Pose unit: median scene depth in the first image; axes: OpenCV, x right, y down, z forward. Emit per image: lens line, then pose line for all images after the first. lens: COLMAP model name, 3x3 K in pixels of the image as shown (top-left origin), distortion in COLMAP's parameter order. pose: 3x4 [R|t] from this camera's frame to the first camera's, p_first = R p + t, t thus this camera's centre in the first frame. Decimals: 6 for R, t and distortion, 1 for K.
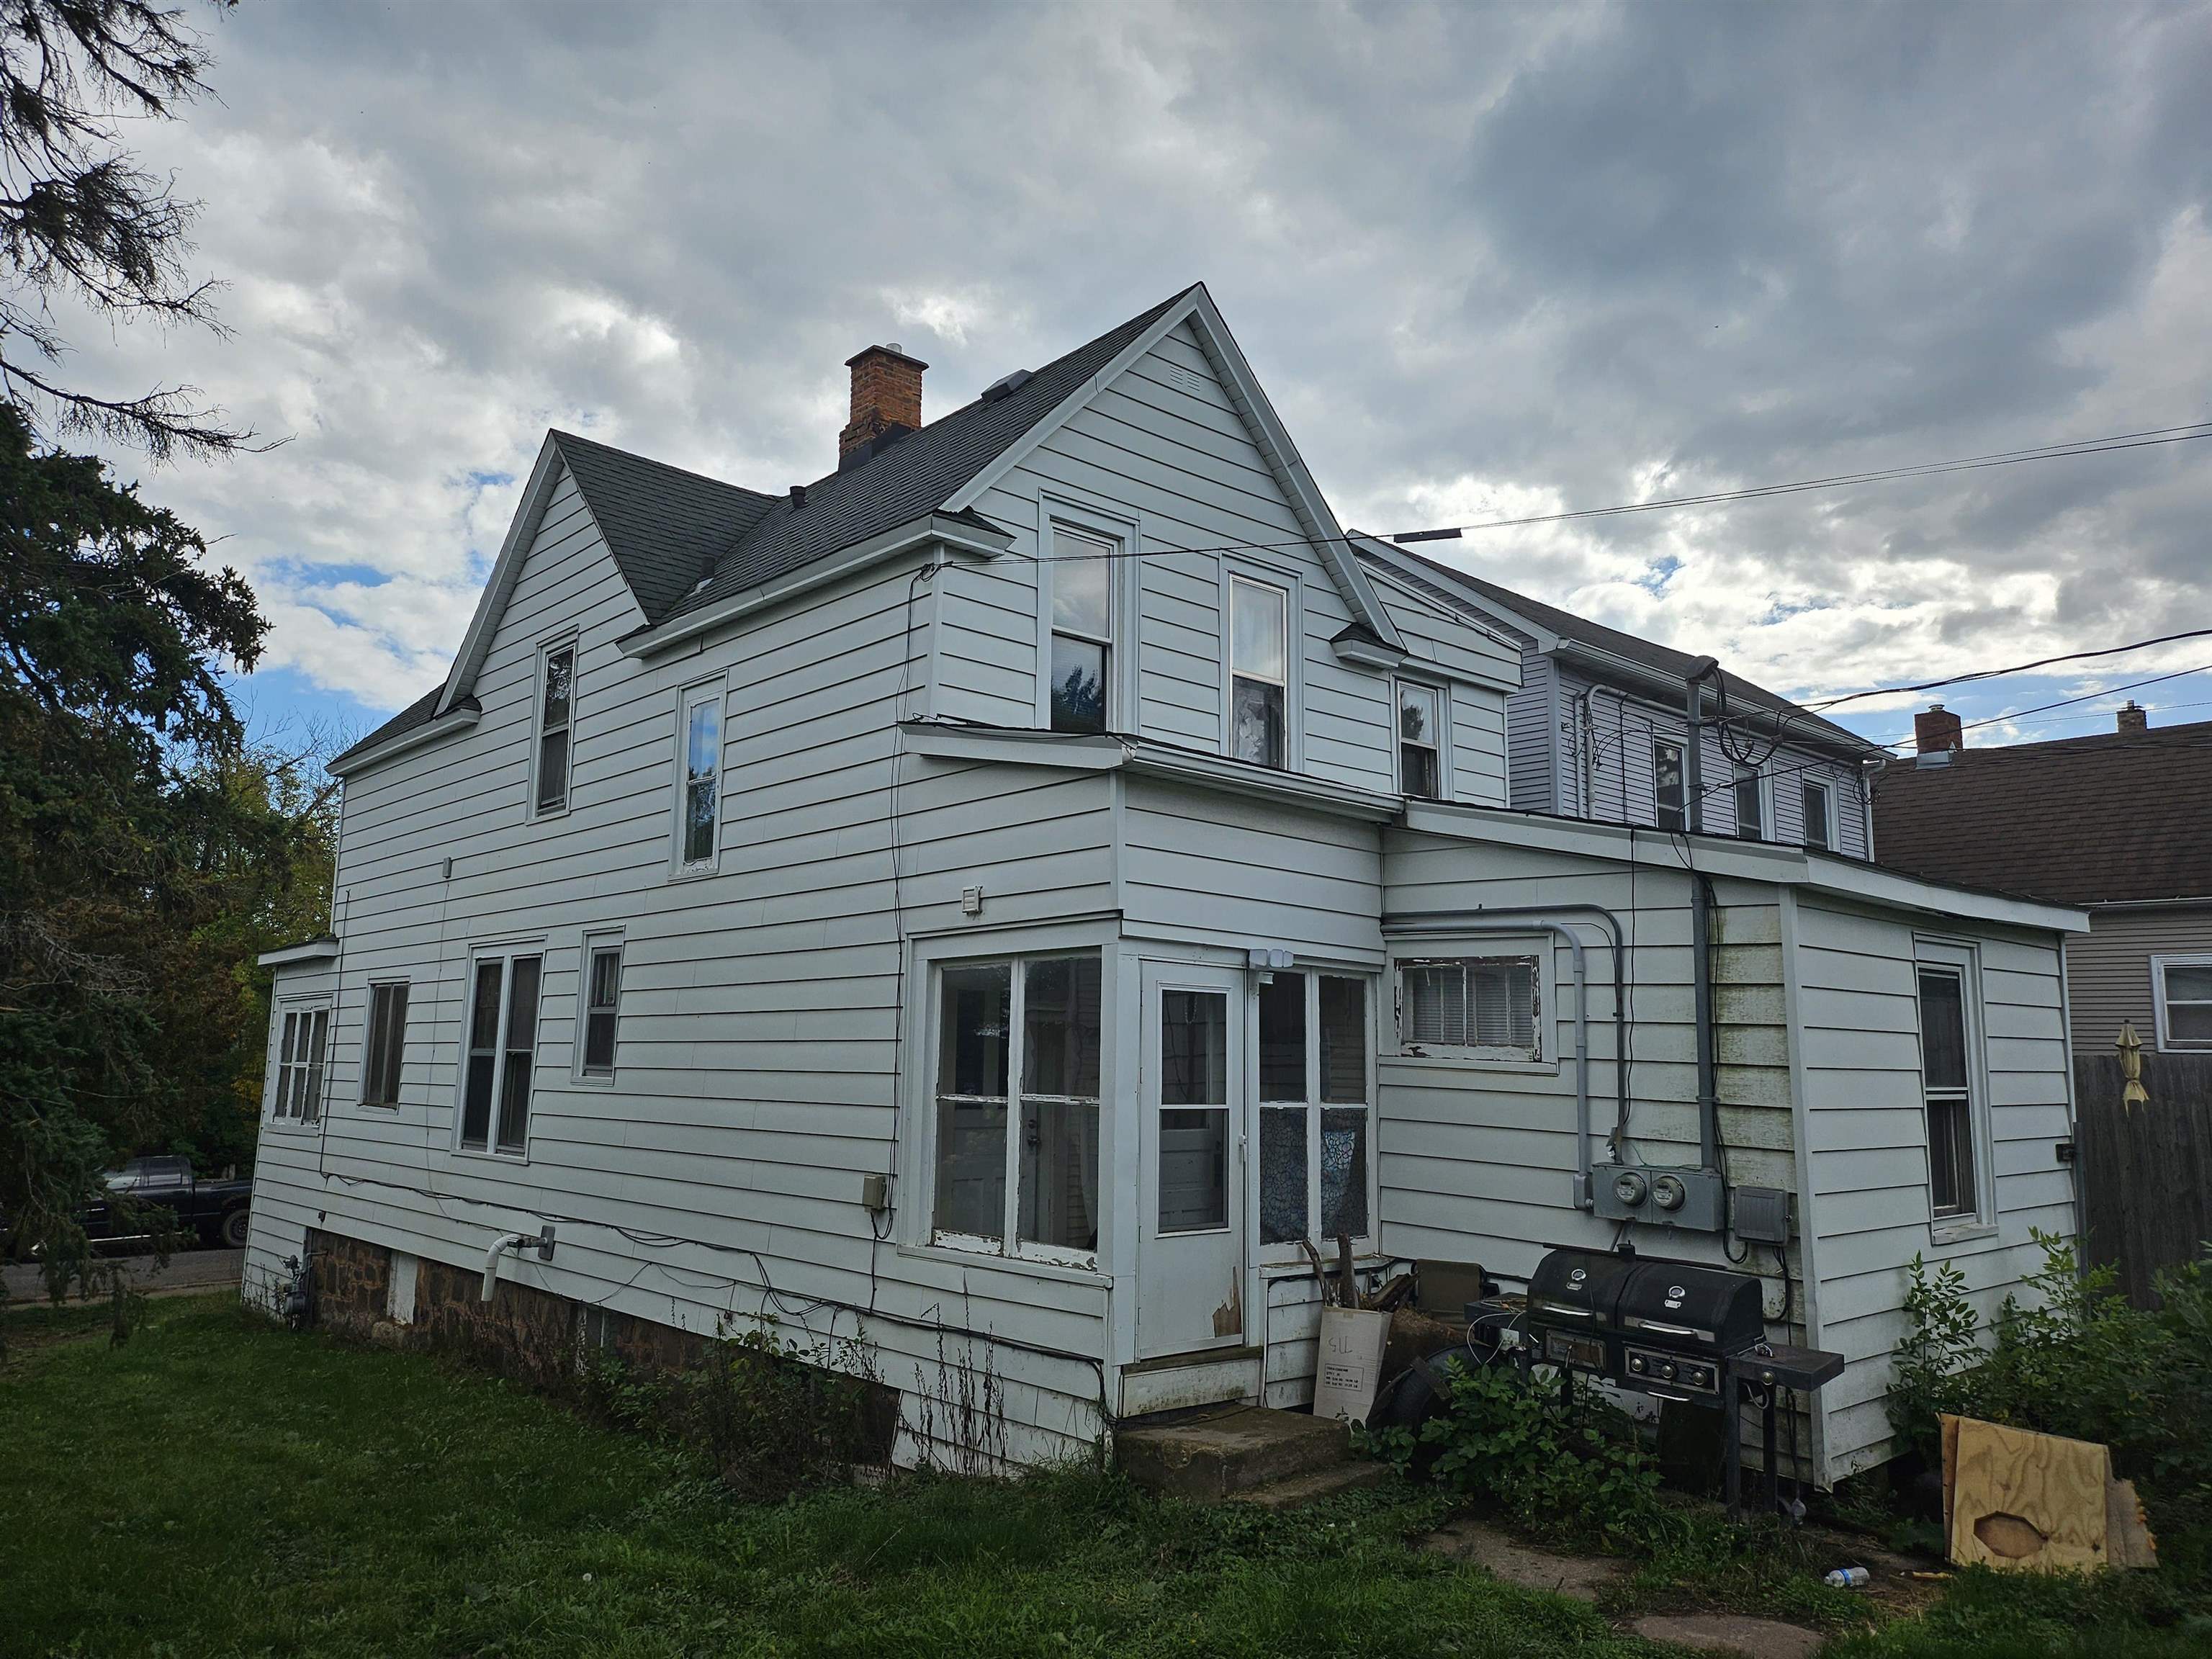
lens RADIAL K [[1544.0, 0, 1106.0], [0, 1544.0, 829.5], [0, 0, 1]] dist [0.075367, -0.001157]
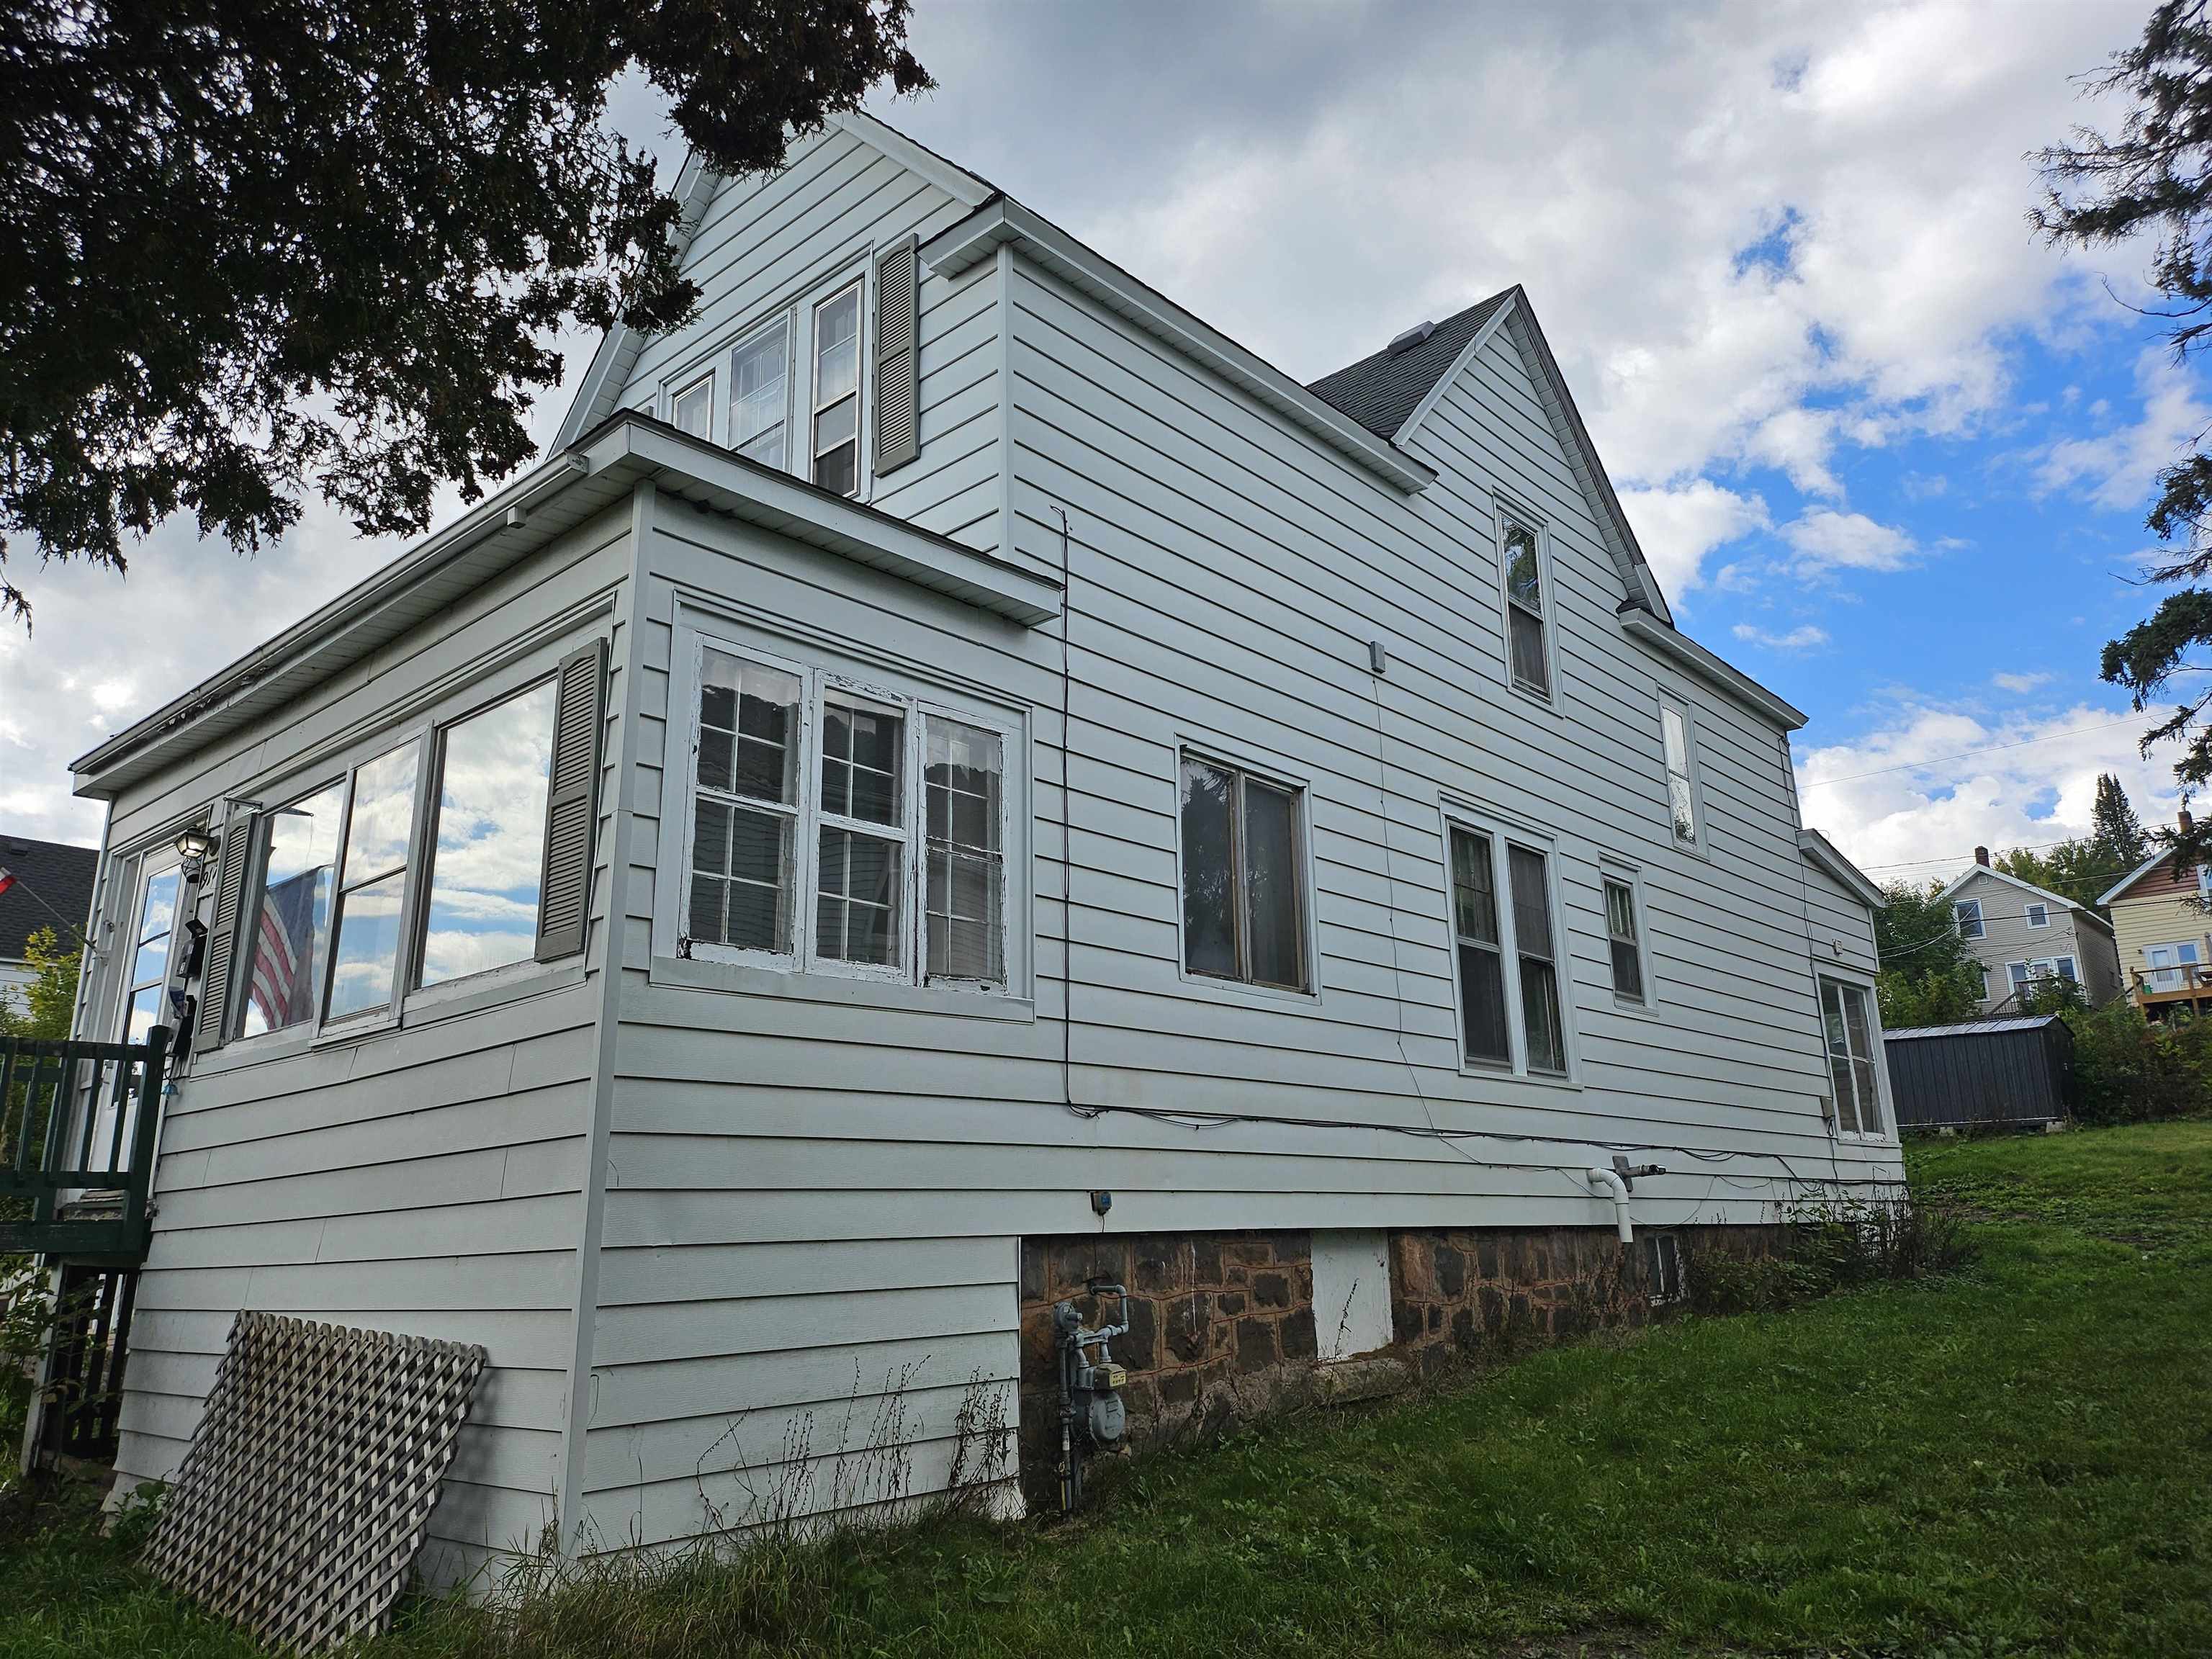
lens RADIAL K [[1544.0, 0, 1106.0], [0, 1544.0, 829.5], [0, 0, 1]] dist [0.075367, -0.001157]
pose [[-0.122446, 0.248554, 0.960847, -1.170719], [-0.116185, 0.957886, -0.262594, 0.324328], [-0.985651, -0.143790, -0.088411, 1.320472]]
